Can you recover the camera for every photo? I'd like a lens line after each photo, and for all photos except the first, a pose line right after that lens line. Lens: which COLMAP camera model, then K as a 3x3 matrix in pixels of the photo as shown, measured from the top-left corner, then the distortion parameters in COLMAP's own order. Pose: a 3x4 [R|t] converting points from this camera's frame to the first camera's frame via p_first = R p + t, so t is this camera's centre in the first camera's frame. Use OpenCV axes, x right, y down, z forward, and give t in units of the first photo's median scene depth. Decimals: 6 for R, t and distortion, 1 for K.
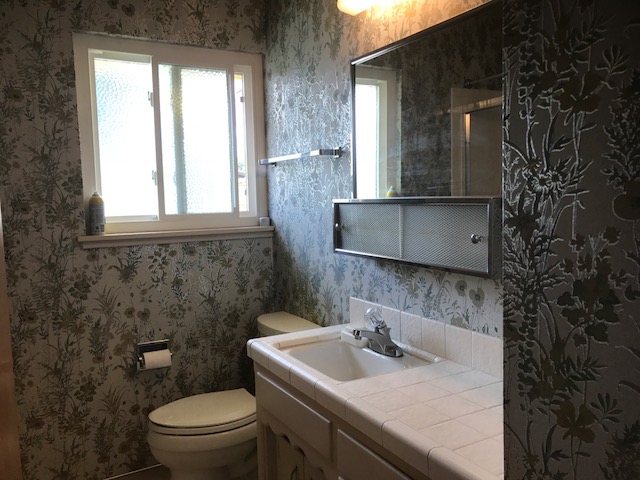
lens RADIAL K [[540.1, 0, 320.1], [0, 540.1, 242.9], [0, 0, 1]] dist [0.080726, -0.069769]
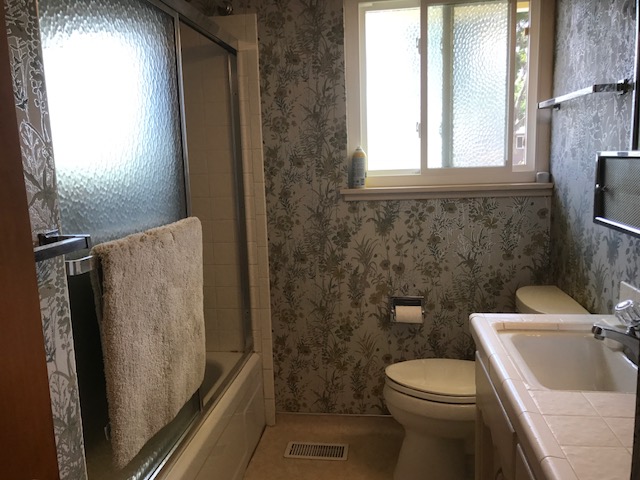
lens RADIAL K [[540.1, 0, 319.8], [0, 540.1, 239.1], [0, 0, 1]] dist [0.080726, -0.069769]
pose [[0.794863, 0.091848, -0.599797, 0.162711], [-0.038866, 0.994154, 0.100730, -0.018587], [0.605542, -0.056755, 0.793787, 0.126337]]
